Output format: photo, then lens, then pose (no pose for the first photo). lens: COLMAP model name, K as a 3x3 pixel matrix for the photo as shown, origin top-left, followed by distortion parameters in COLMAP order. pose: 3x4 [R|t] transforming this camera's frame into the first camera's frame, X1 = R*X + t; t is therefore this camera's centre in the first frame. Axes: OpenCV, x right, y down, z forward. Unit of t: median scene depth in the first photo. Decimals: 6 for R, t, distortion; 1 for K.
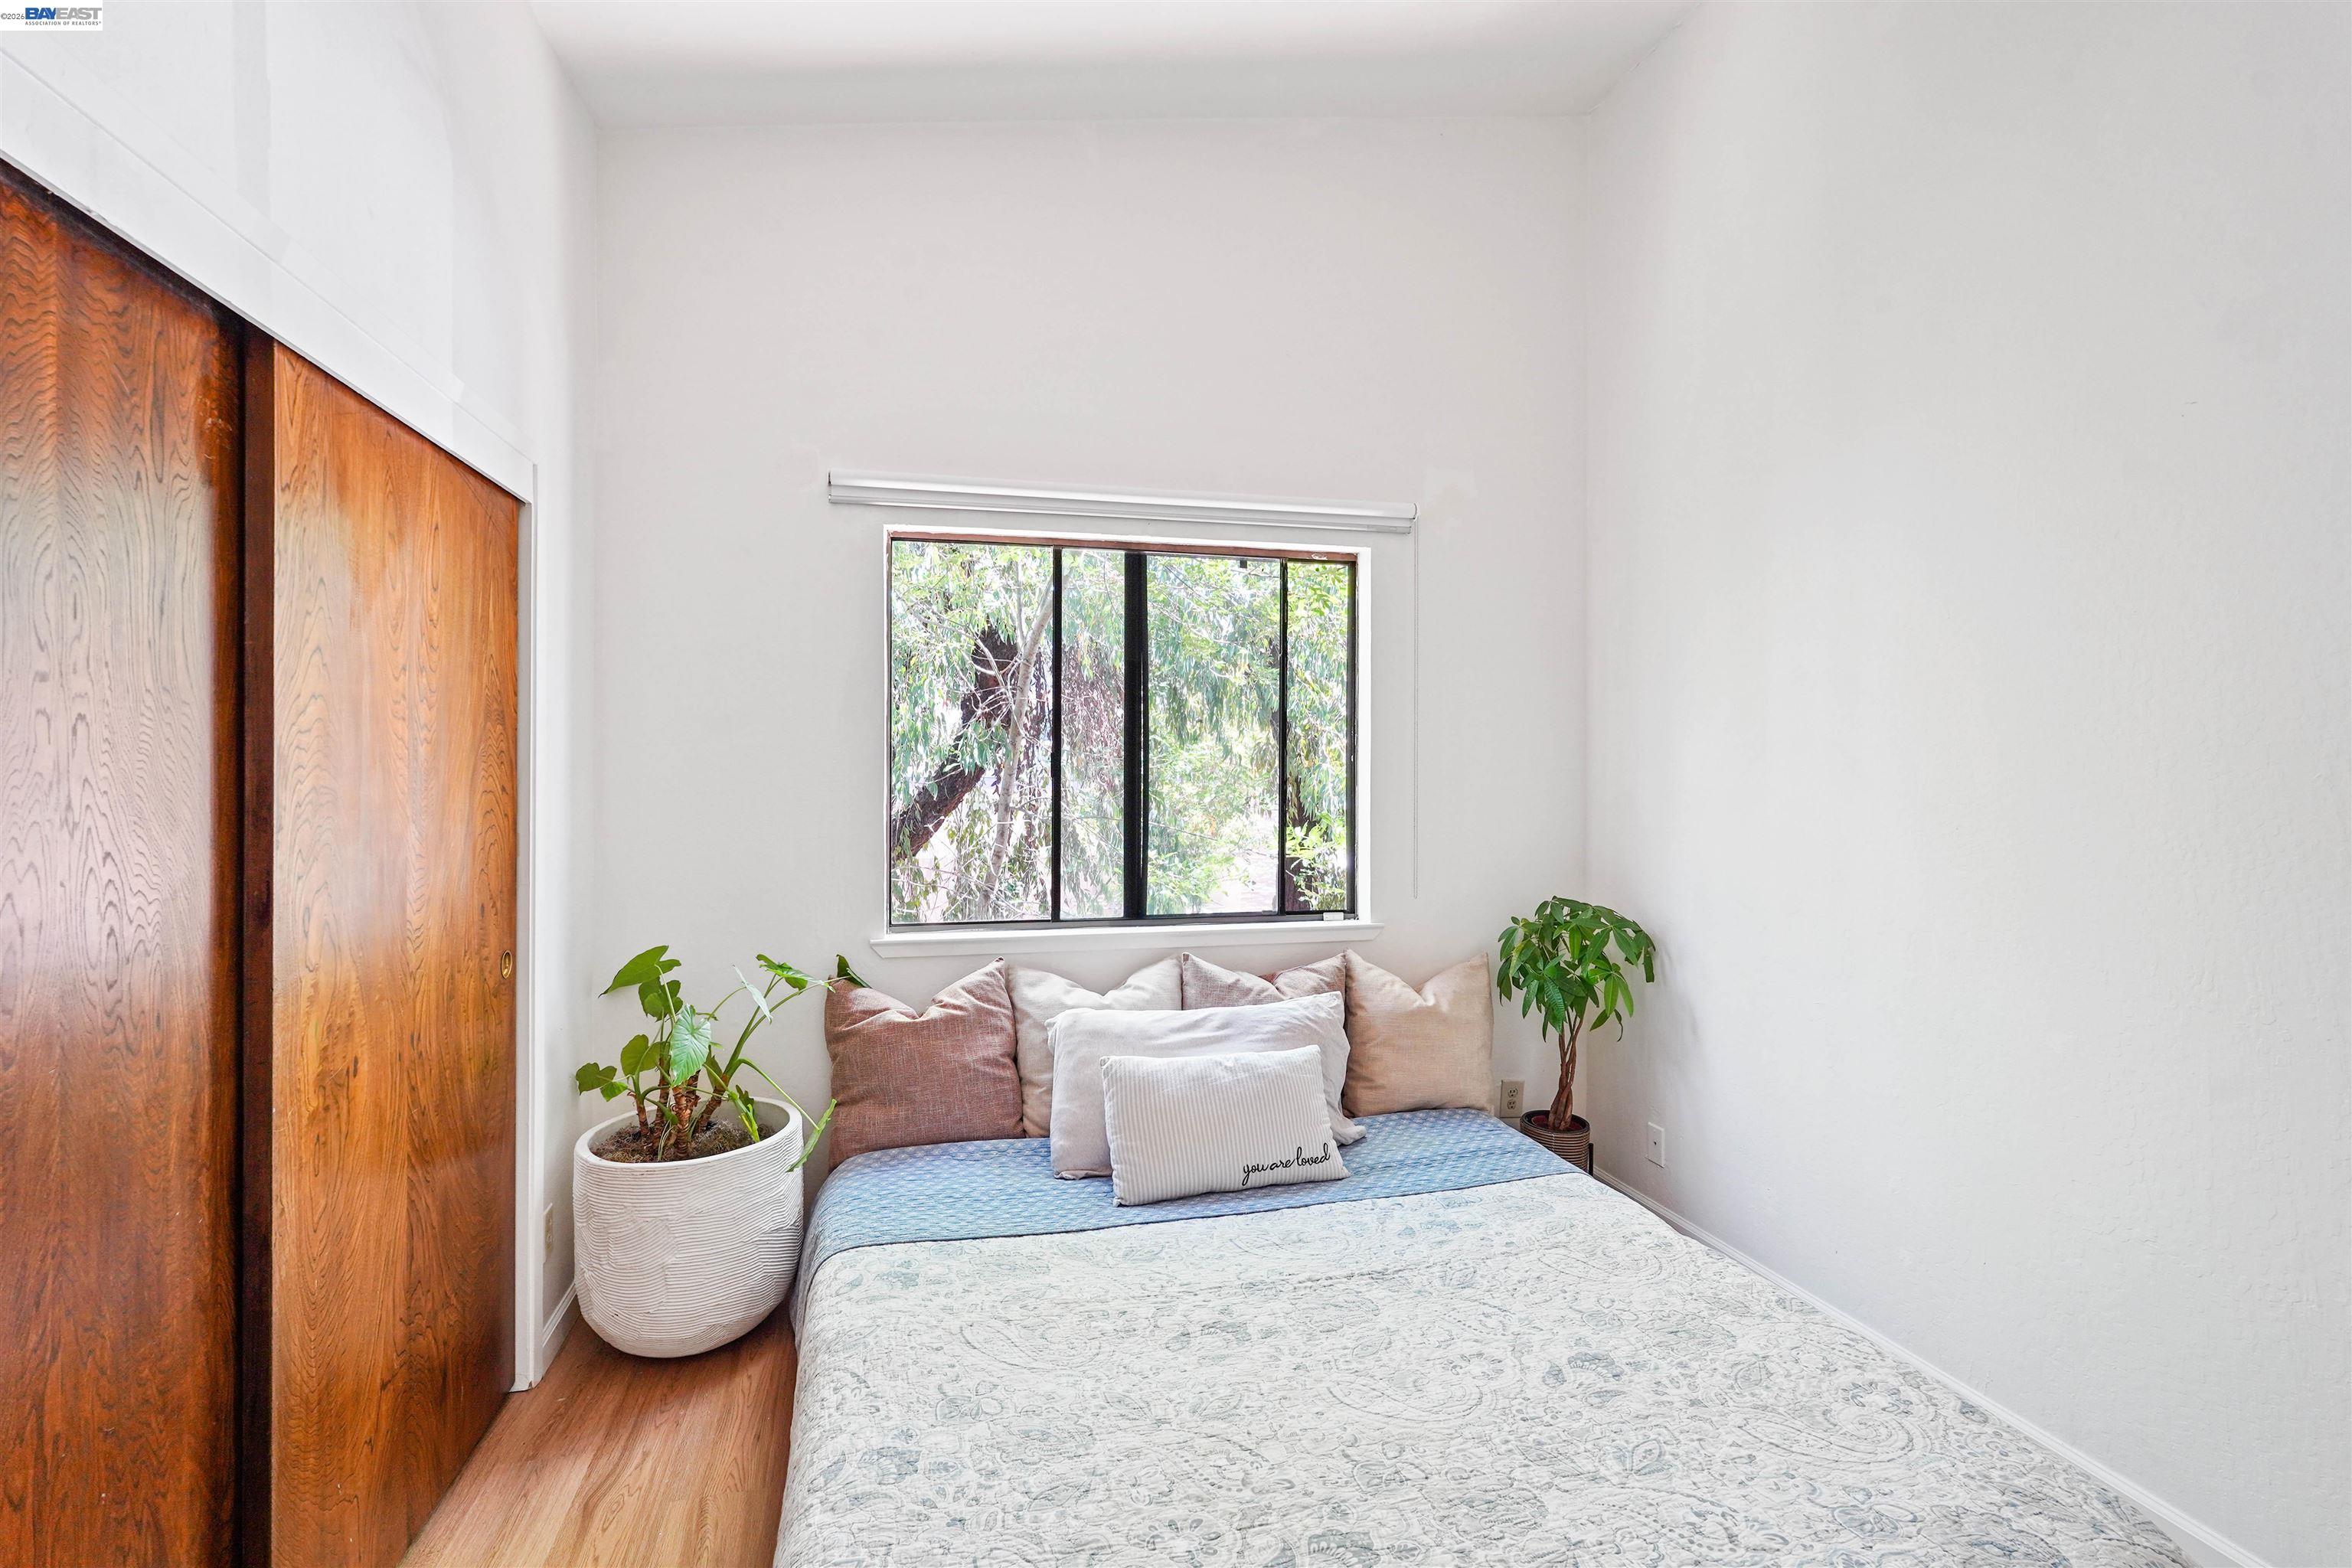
lens RADIAL K [[1079.1, 0, 1166.0], [0, 1079.1, 768.0], [0, 0, 1]] dist [-0.003510, 0.000969]
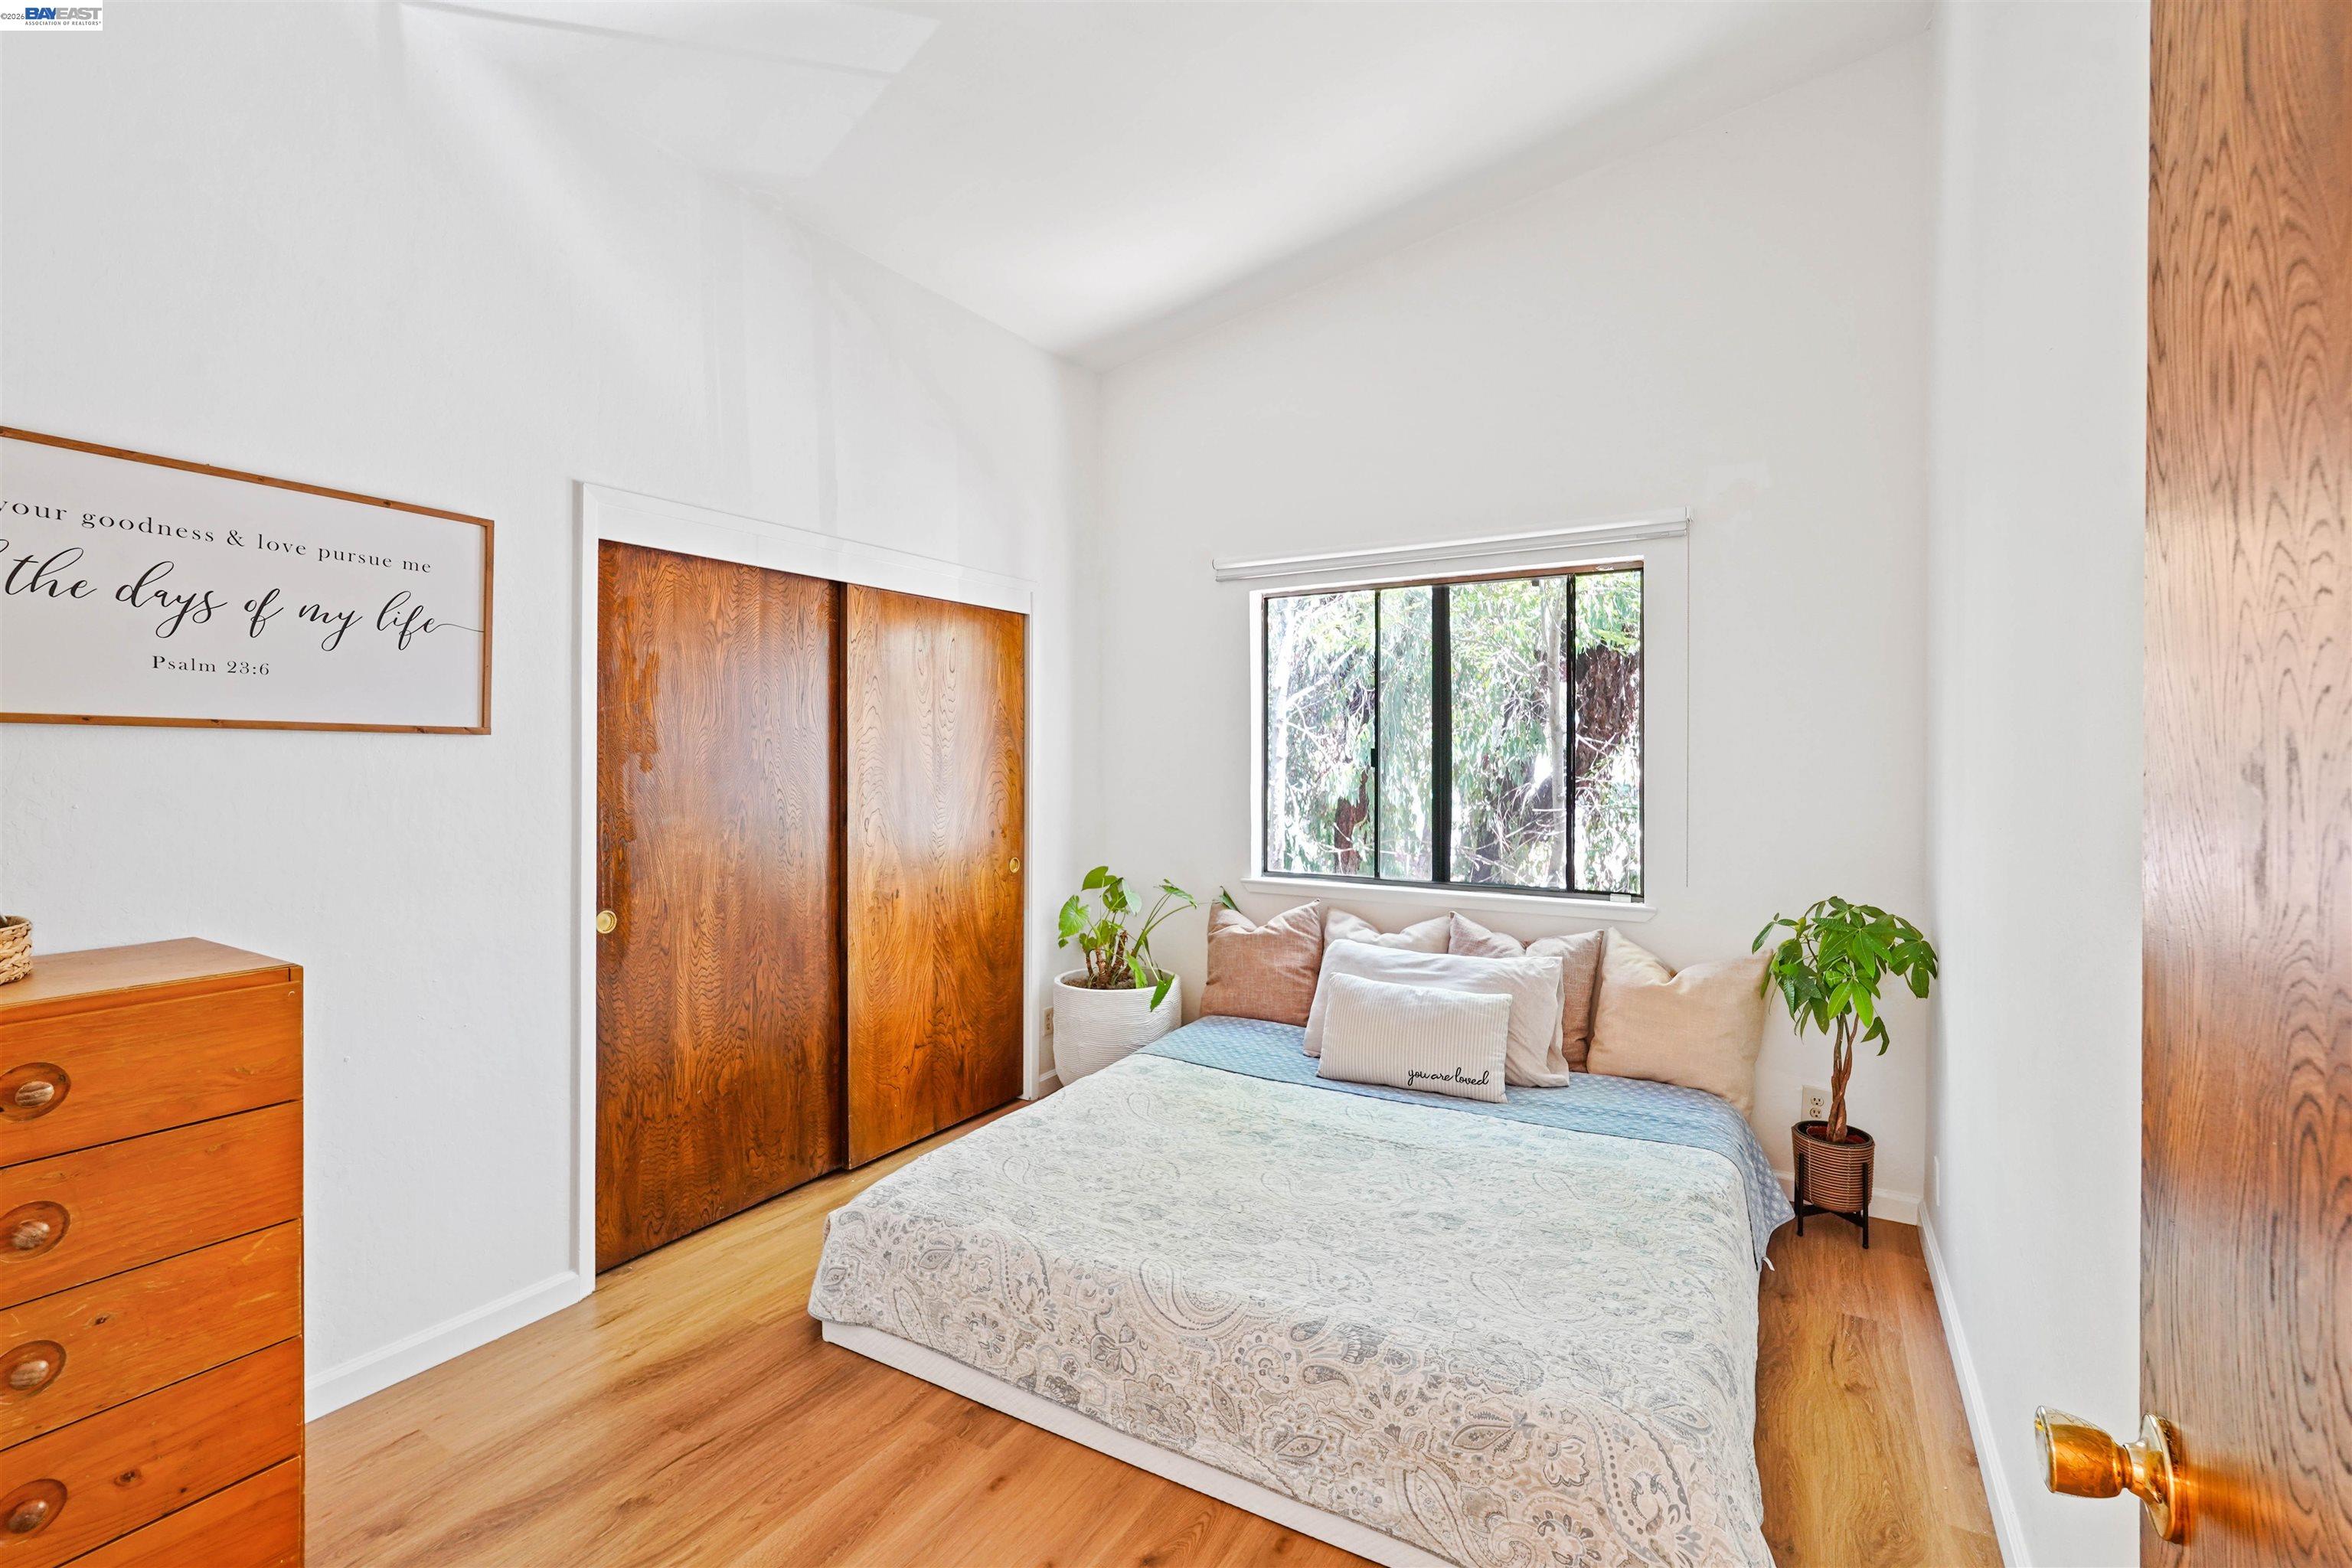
lens RADIAL K [[1079.1, 0, 1166.0], [0, 1079.1, 768.0], [0, 0, 1]] dist [-0.003510, 0.000969]
pose [[0.702095, 0.005814, -0.712059, 0.808457], [-0.002953, 0.999982, 0.005254, 0.003486], [0.712077, -0.001586, 0.702100, -0.110205]]
